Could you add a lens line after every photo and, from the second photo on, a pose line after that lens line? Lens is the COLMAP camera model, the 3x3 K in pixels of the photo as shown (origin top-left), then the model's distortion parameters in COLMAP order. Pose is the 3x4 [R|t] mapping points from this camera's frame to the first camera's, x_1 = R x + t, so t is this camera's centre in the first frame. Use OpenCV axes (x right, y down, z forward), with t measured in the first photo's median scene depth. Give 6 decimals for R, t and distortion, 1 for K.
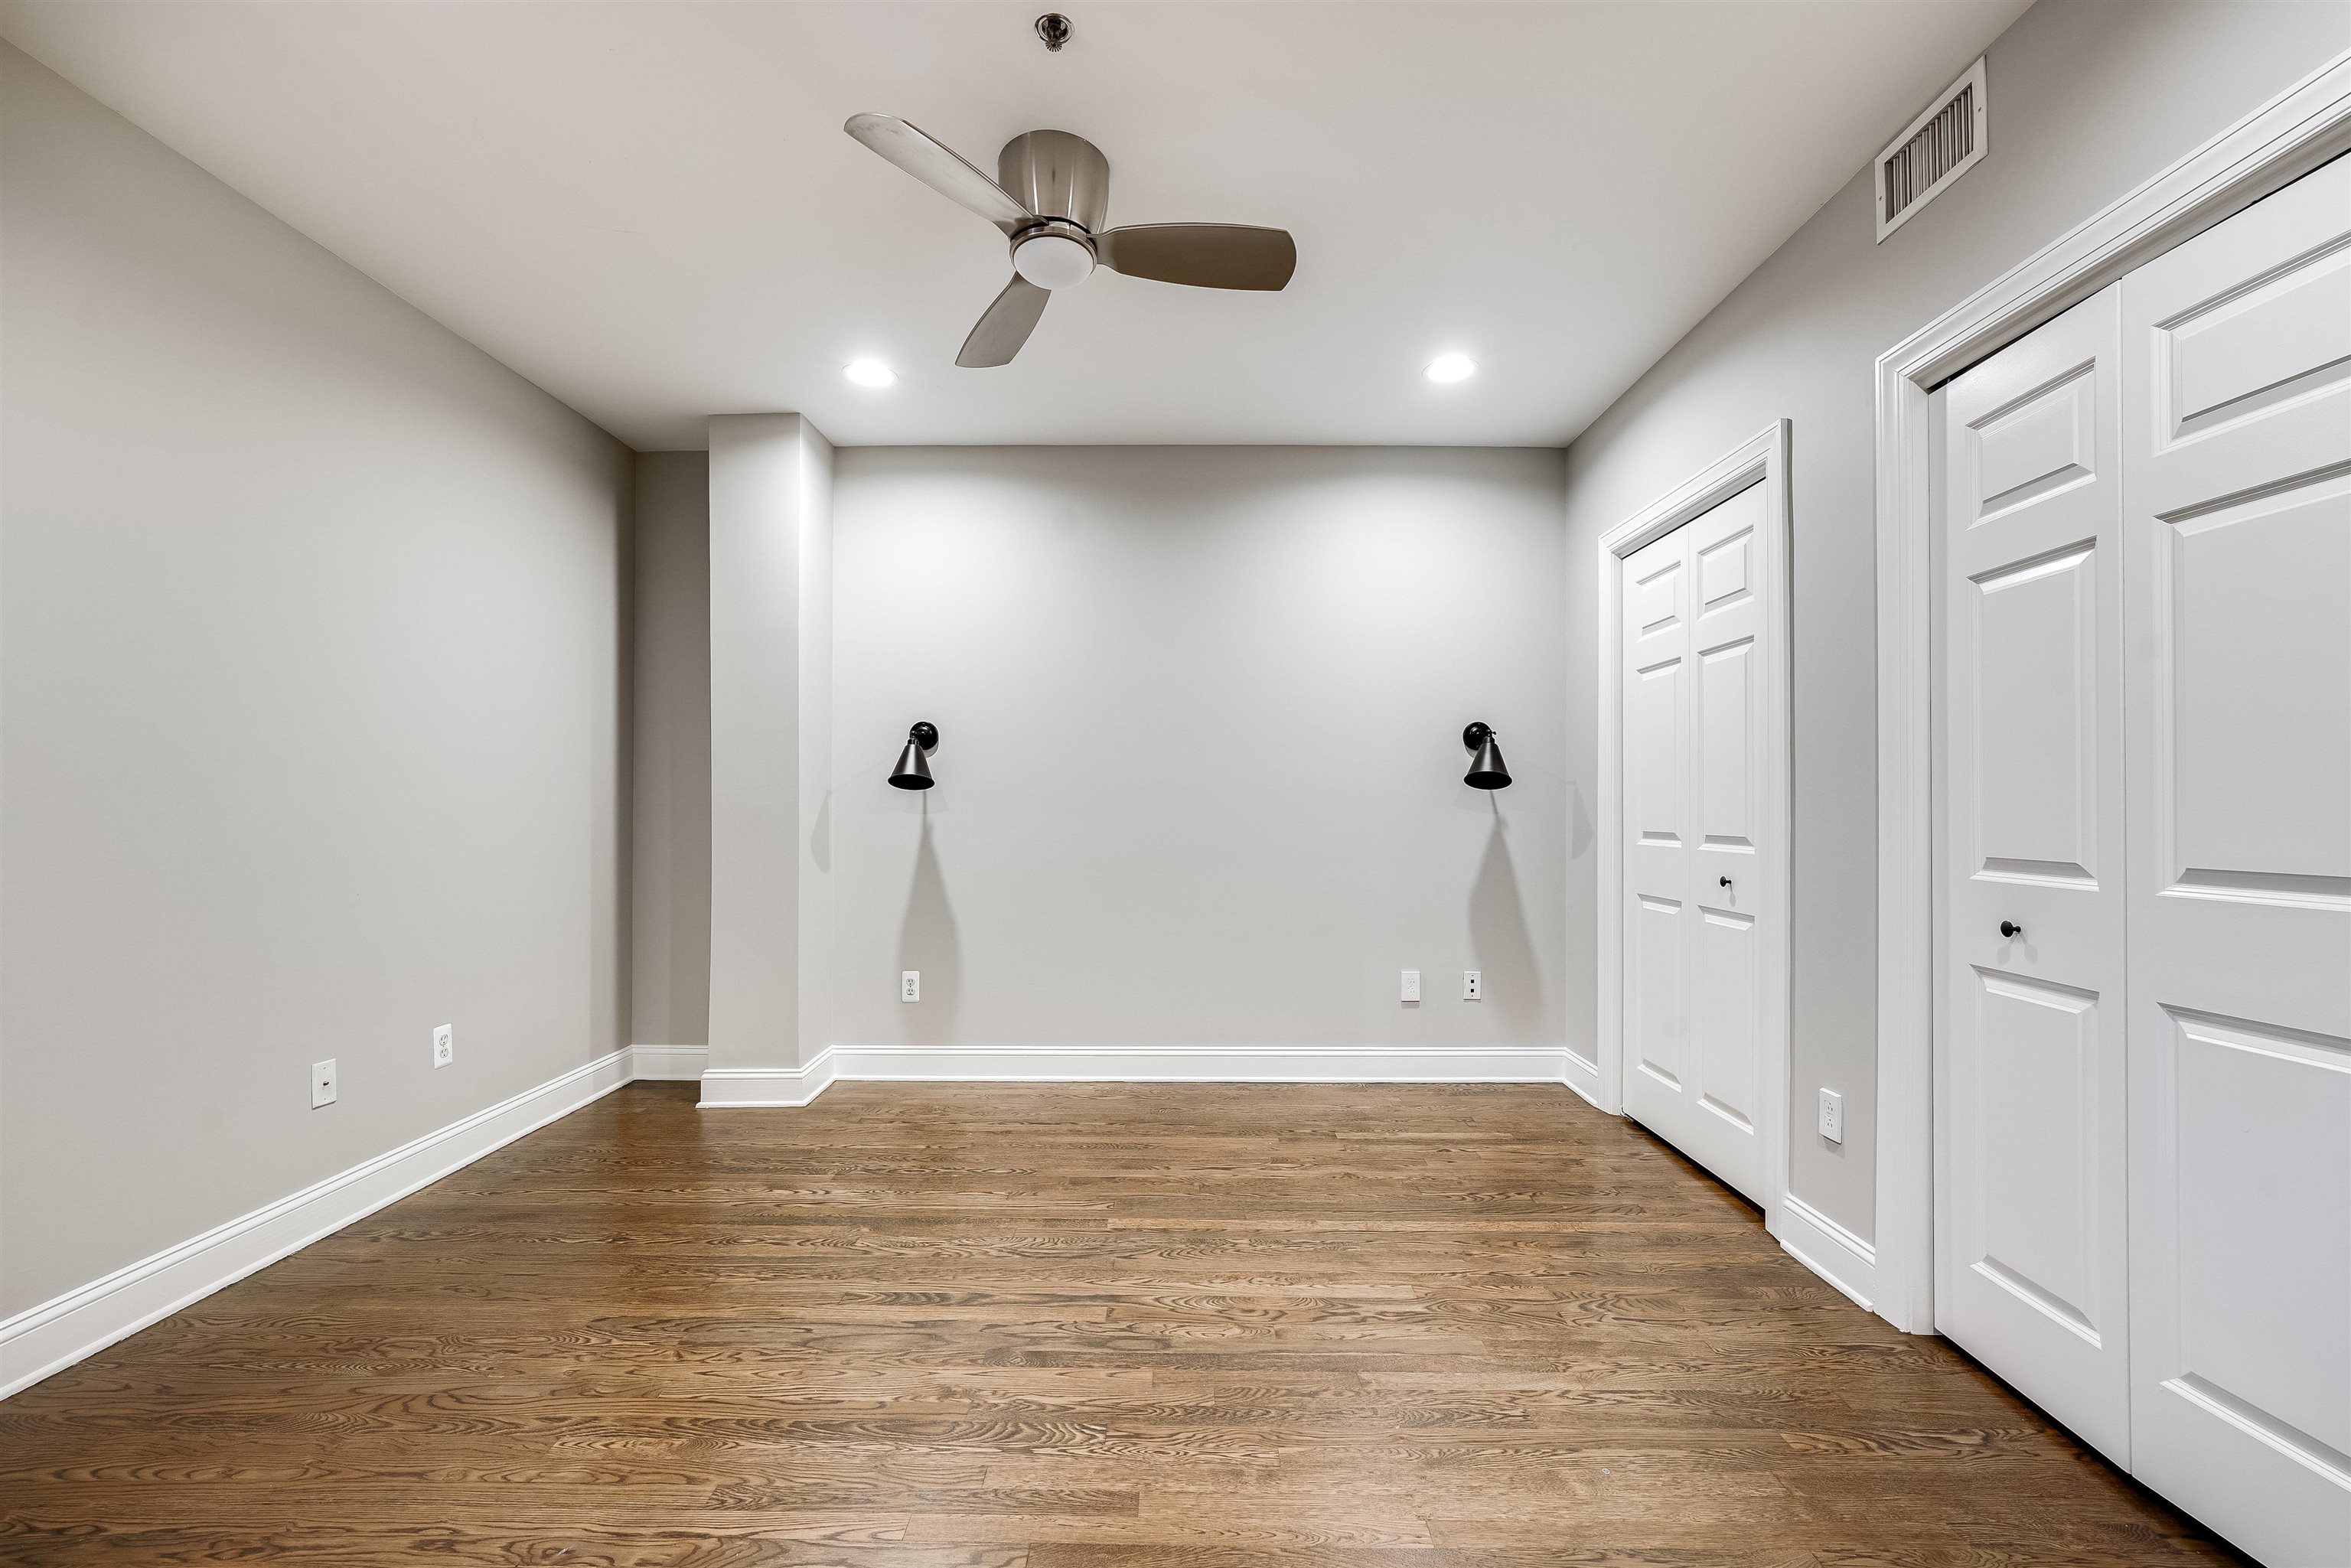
lens RADIAL K [[945.3, 0, 1174.4], [0, 945.3, 797.9], [0, 0, 1]] dist [-0.009963, -0.000023]
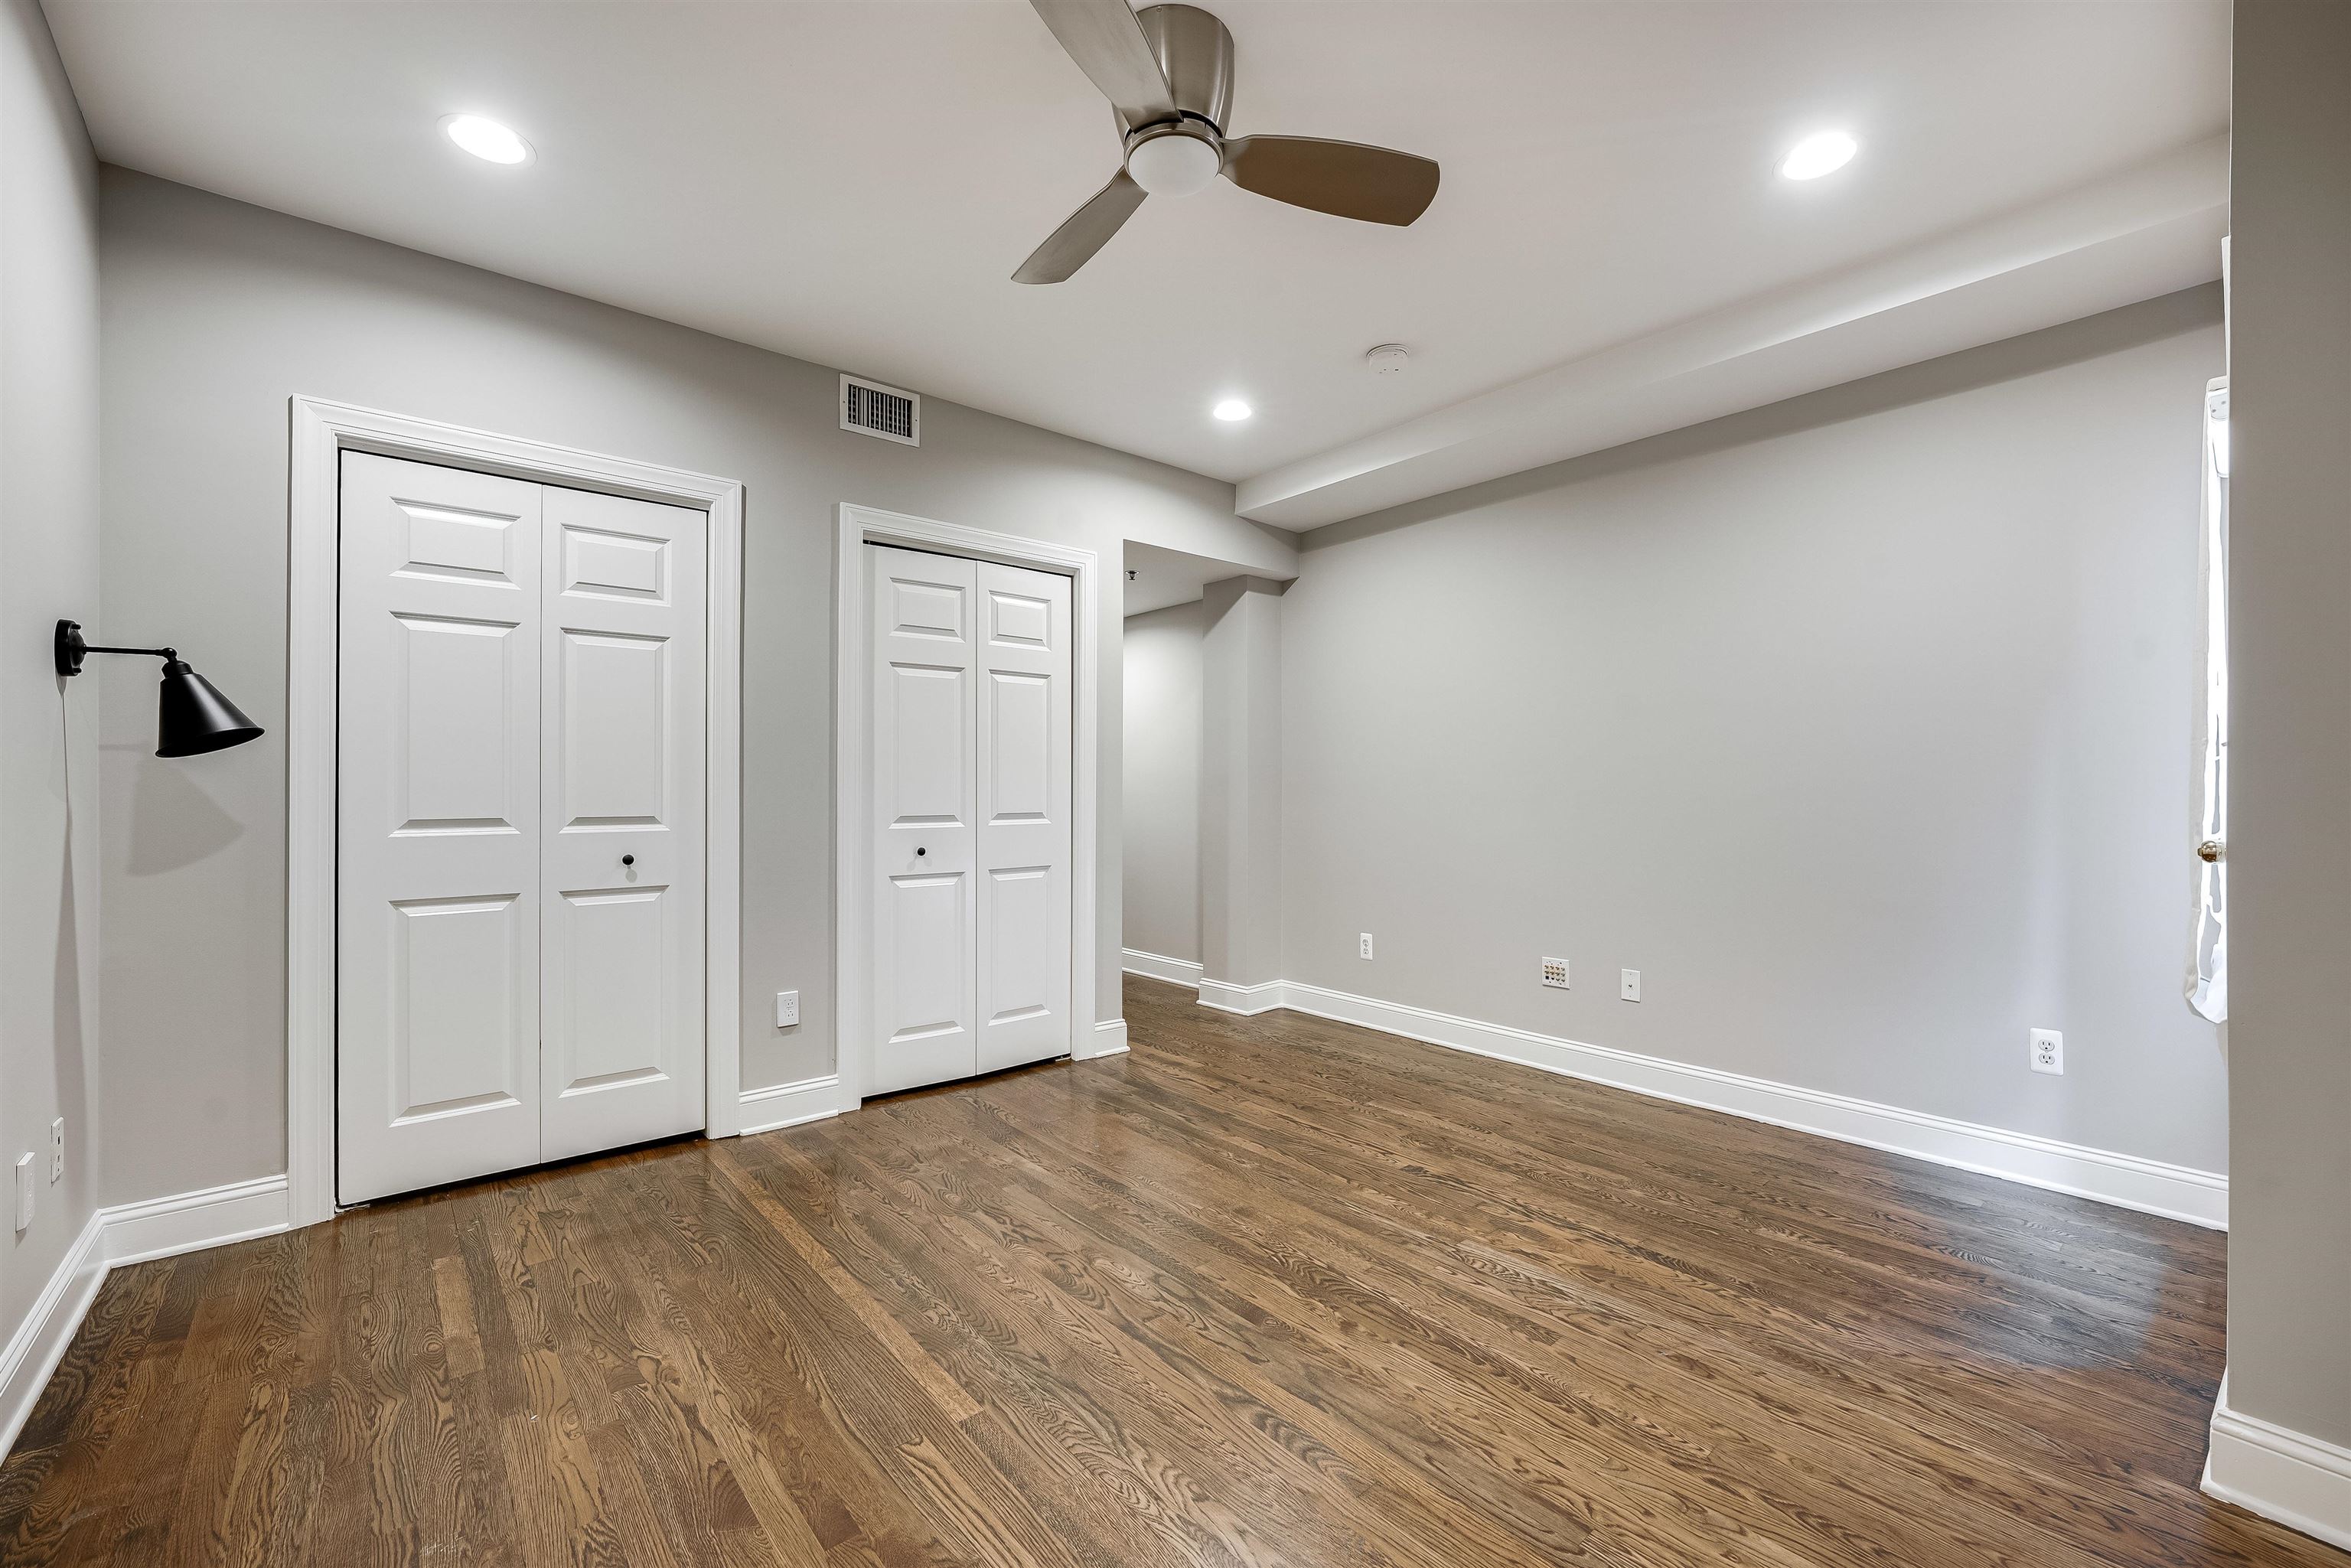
lens RADIAL K [[957.4, 0, 1176.7], [0, 957.4, 772.4], [0, 0, 1]] dist [-0.008144, 0.000374]
pose [[-0.656250, 0.011095, 0.754462, -0.711370], [-0.008648, 0.999716, -0.022225, 0.010803], [-0.754494, -0.021110, -0.655967, 1.405529]]
